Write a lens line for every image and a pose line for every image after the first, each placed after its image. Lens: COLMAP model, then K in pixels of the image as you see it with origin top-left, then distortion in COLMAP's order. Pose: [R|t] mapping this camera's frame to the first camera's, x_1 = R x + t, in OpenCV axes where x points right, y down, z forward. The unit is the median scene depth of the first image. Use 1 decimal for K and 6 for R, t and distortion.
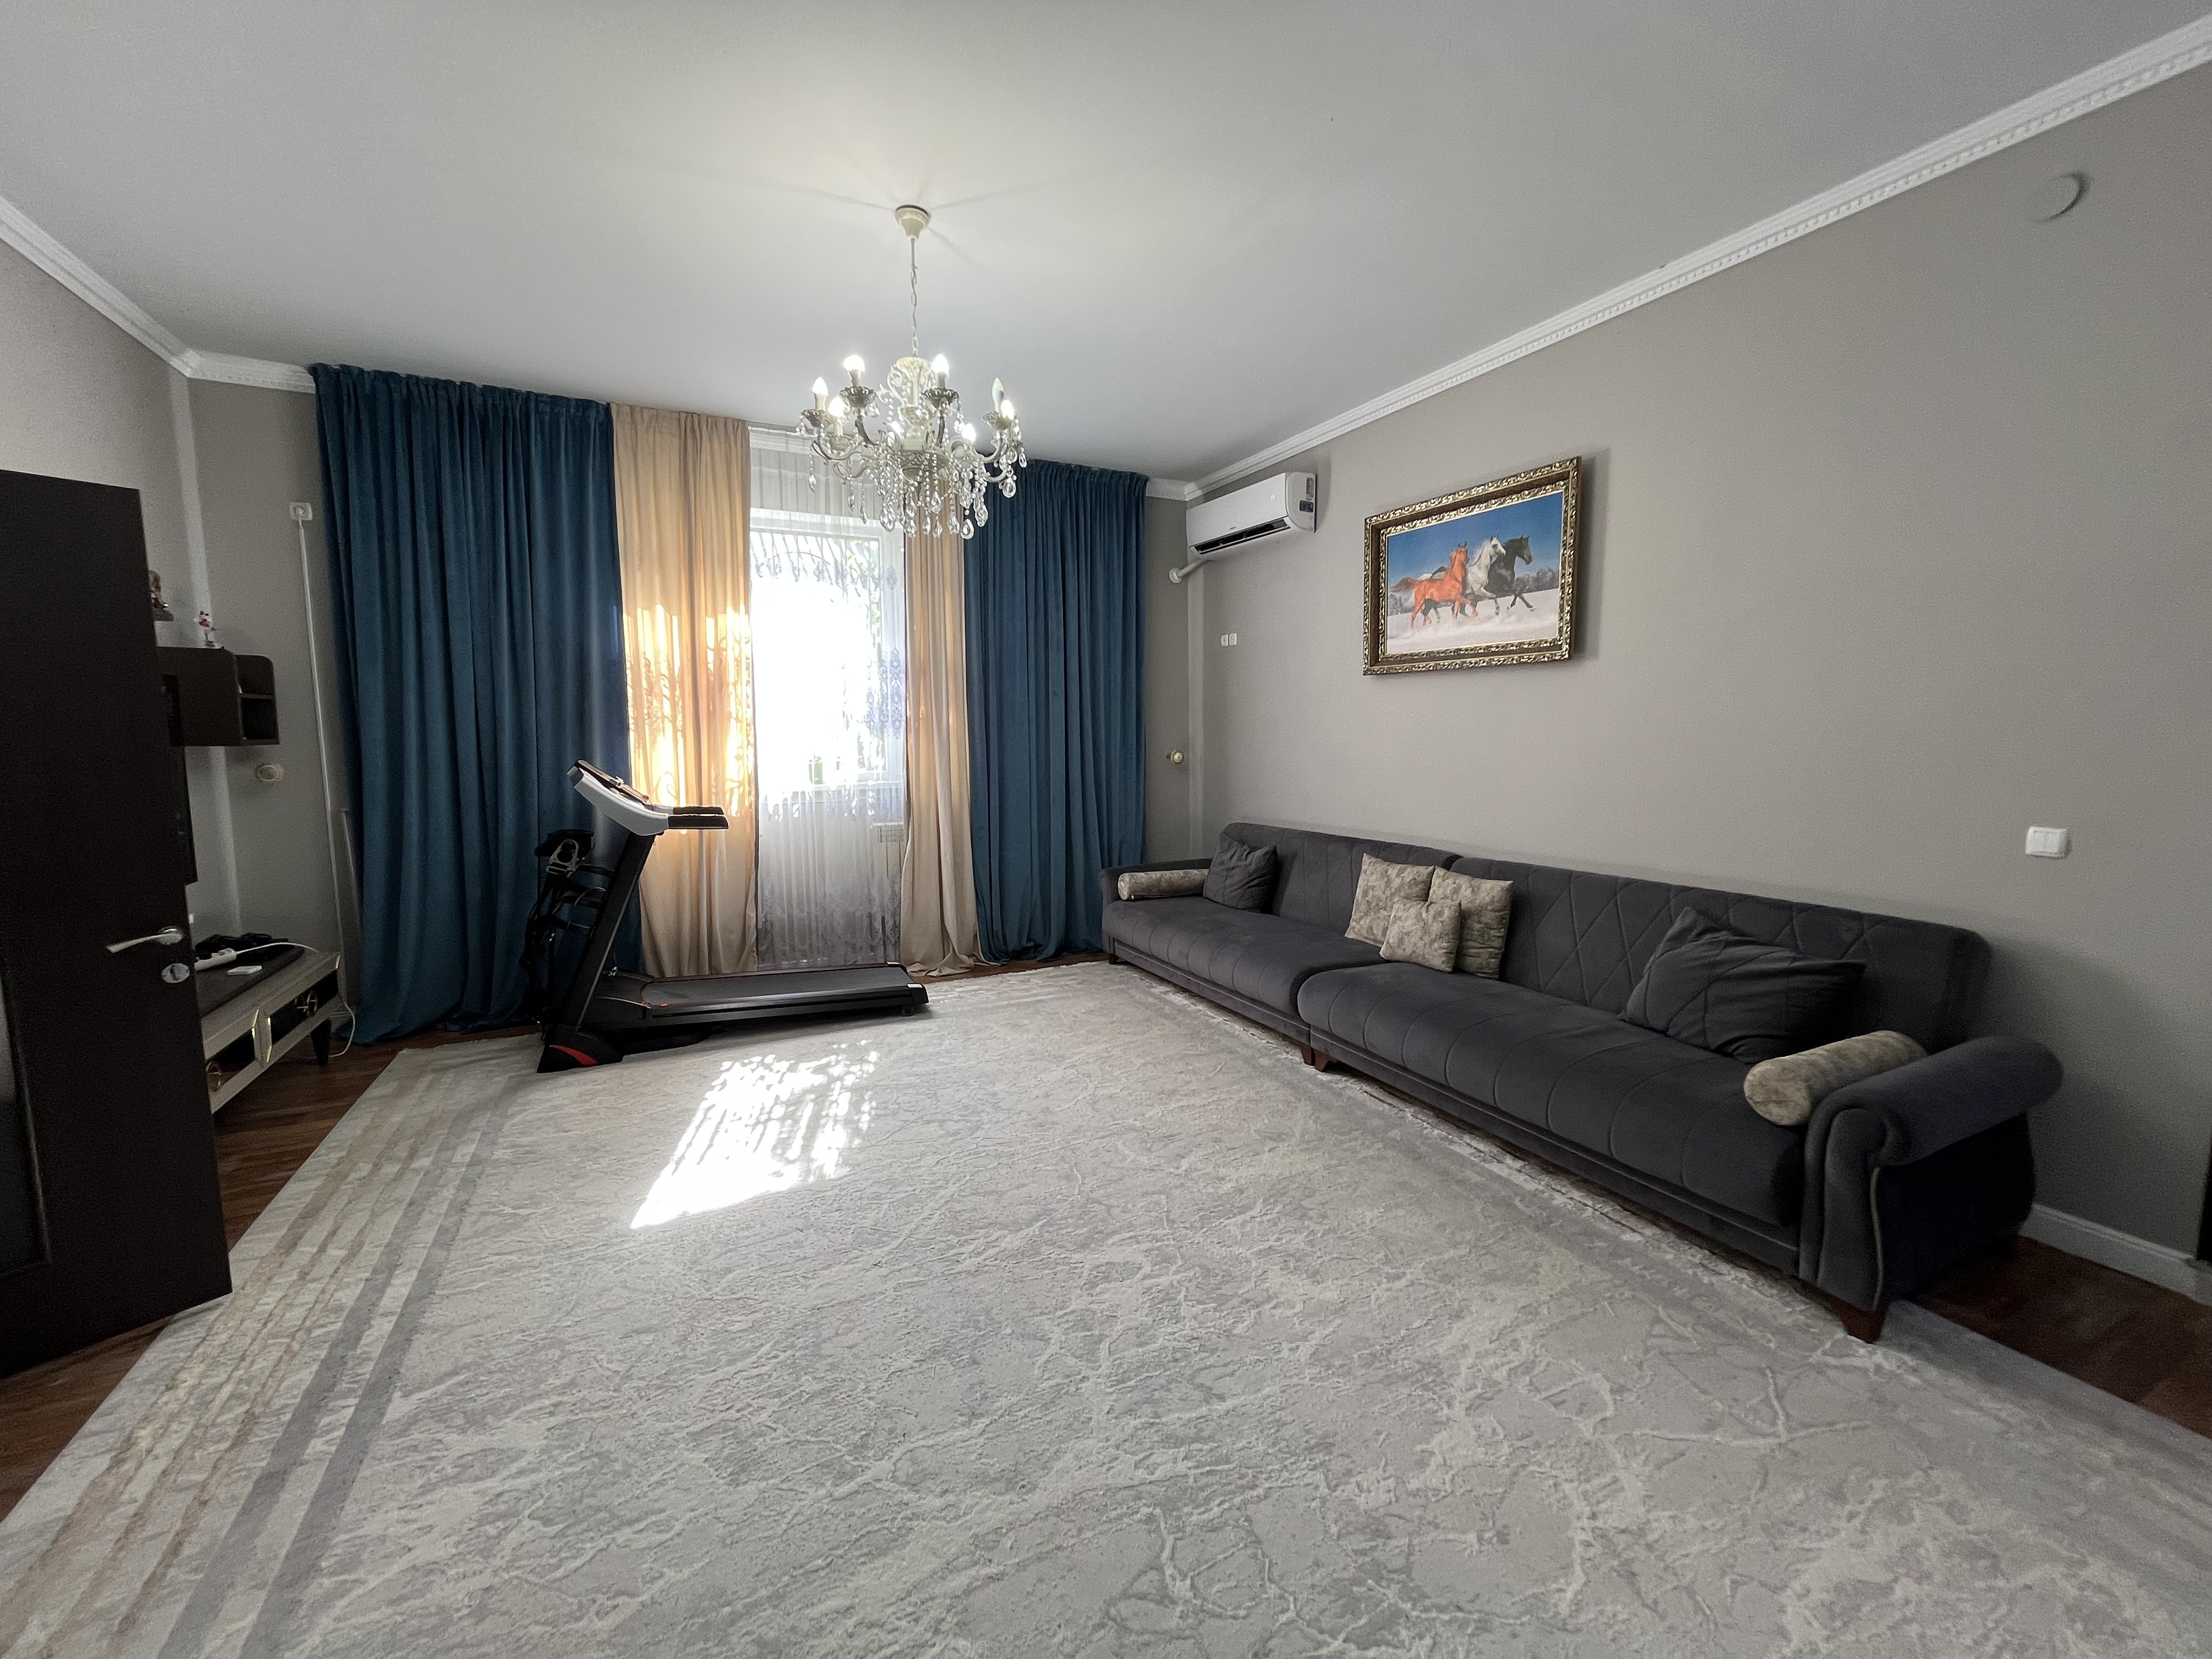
lens RADIAL K [[898.9, 0, 1109.8], [0, 898.9, 819.1], [0, 0, 1]] dist [-0.002128, 0.000226]
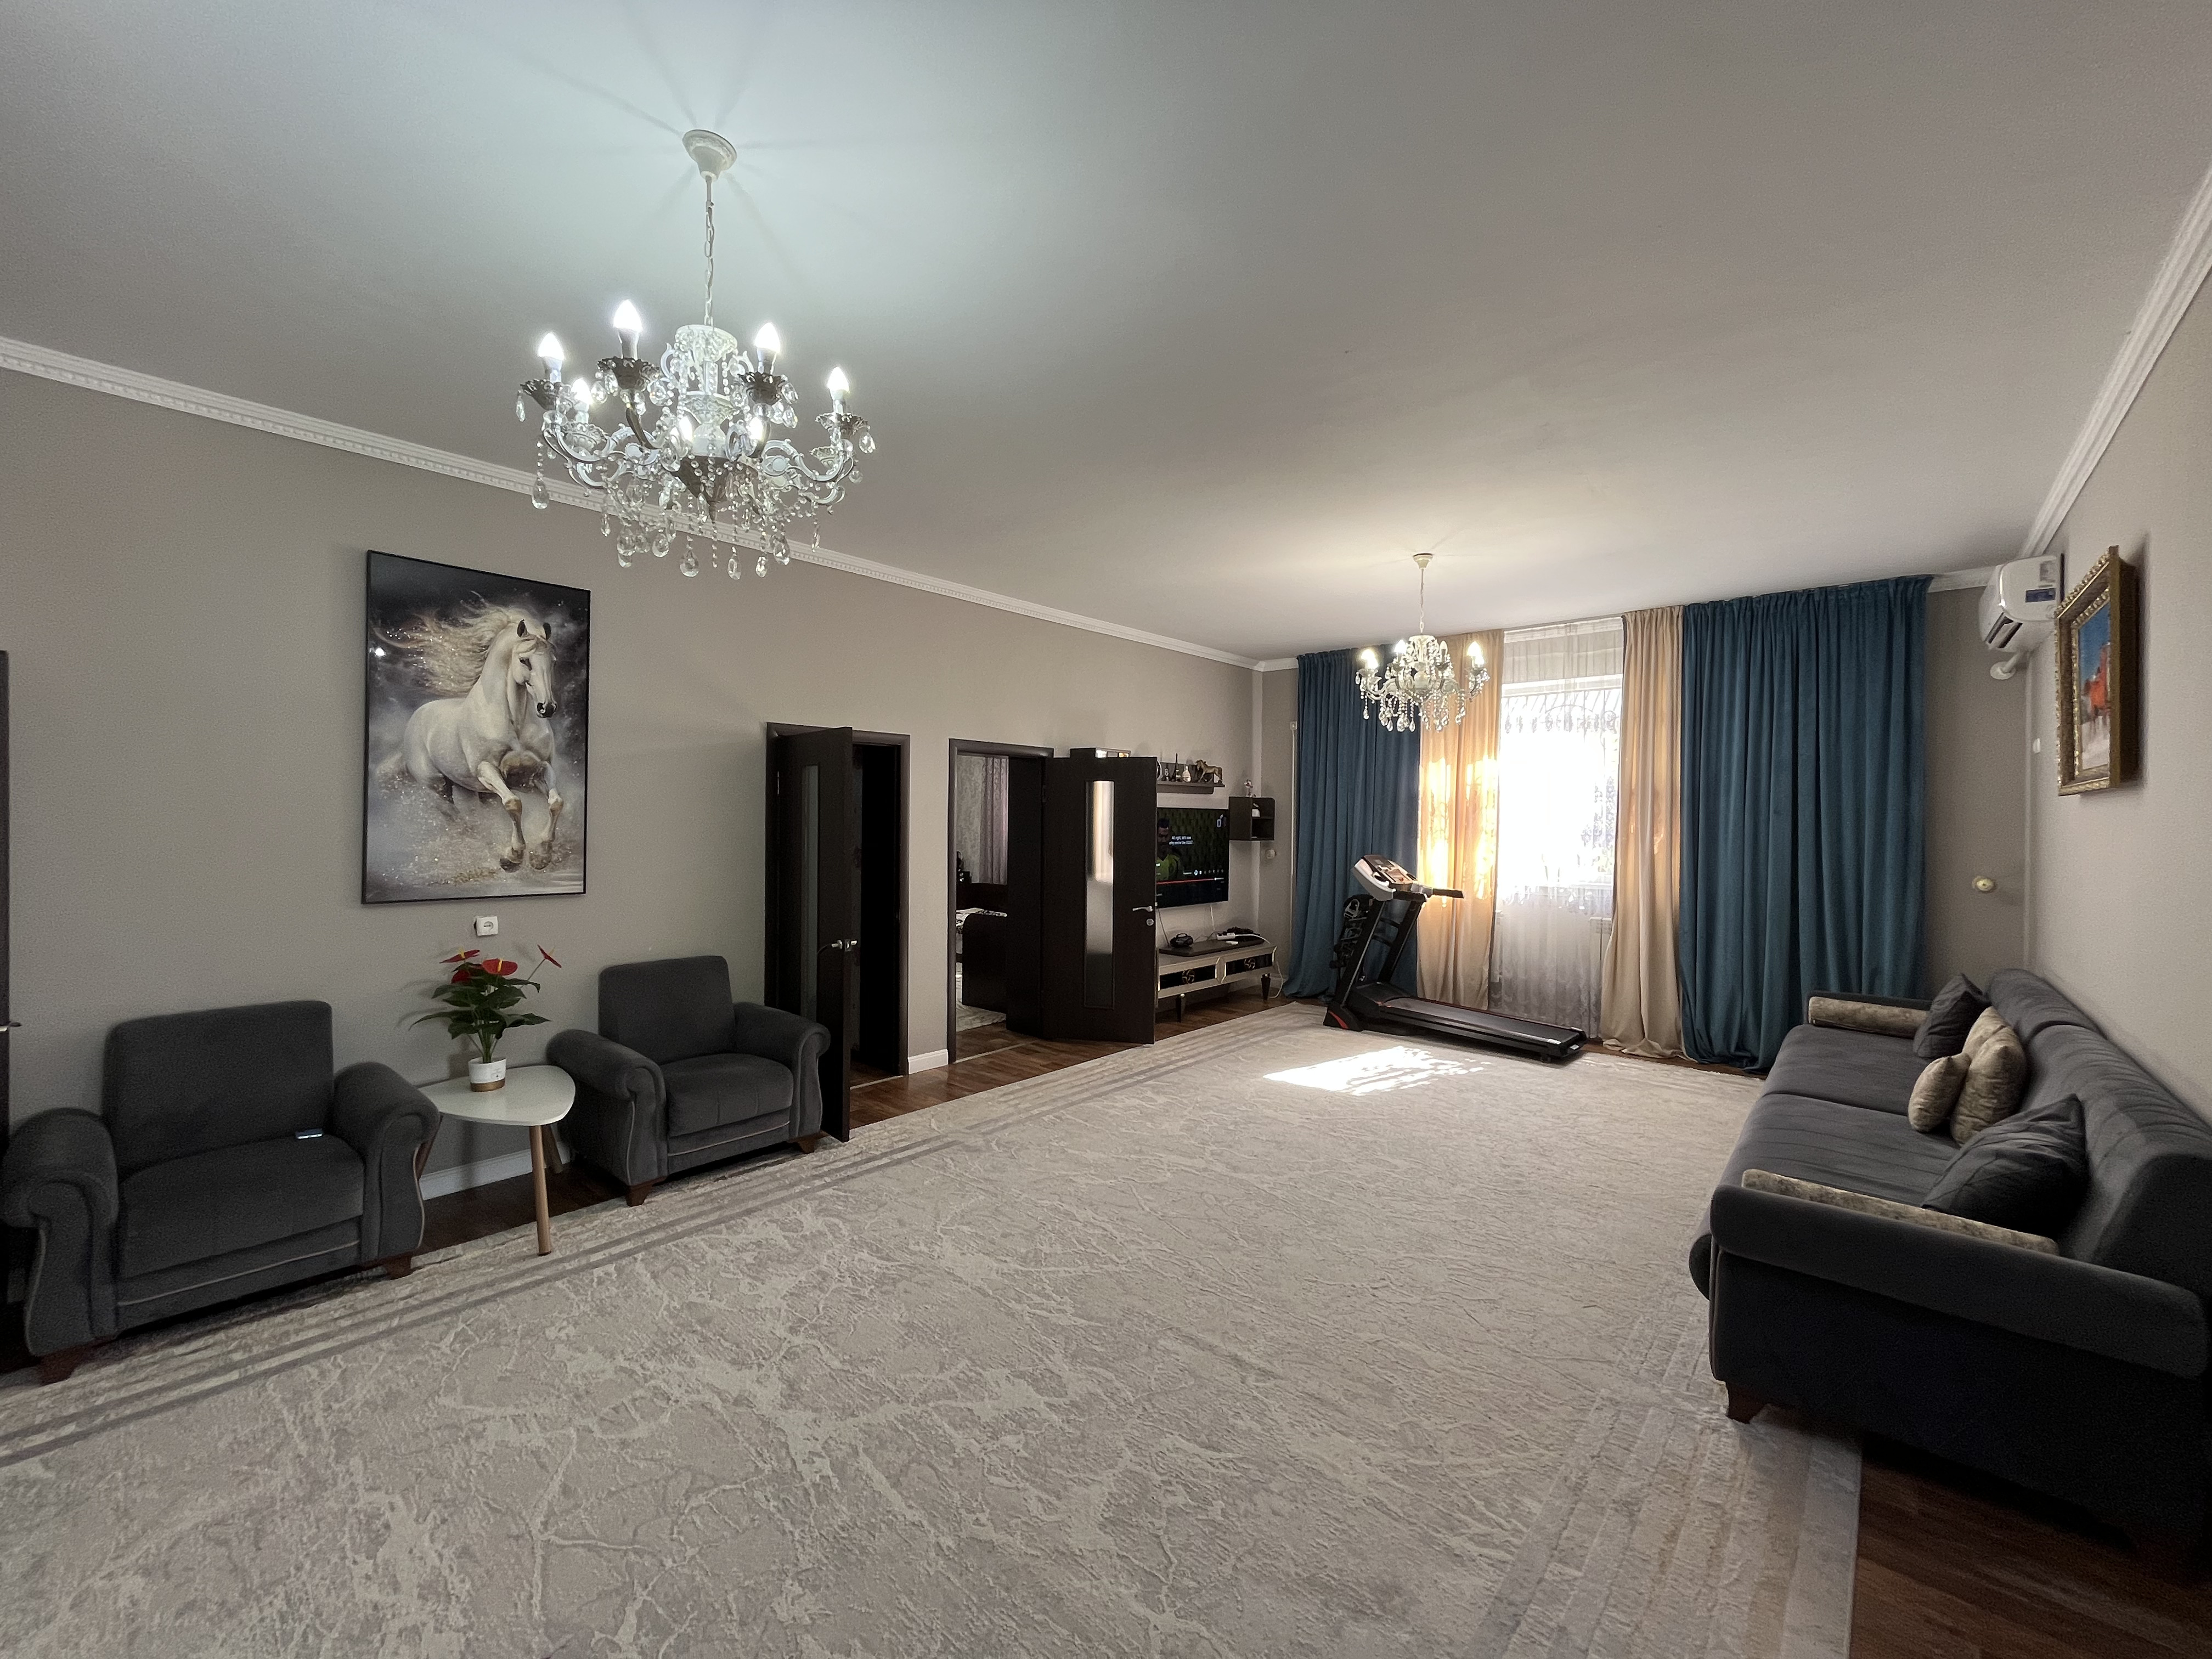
lens RADIAL K [[898.9, 0, 1105.4], [0, 898.9, 832.6], [0, 0, 1]] dist [-0.002128, 0.000226]
pose [[0.371880, 0.023036, -0.927995, 0.913531], [-0.101408, 0.994717, -0.015945, -0.032551], [0.922725, 0.100036, 0.372251, -0.132958]]
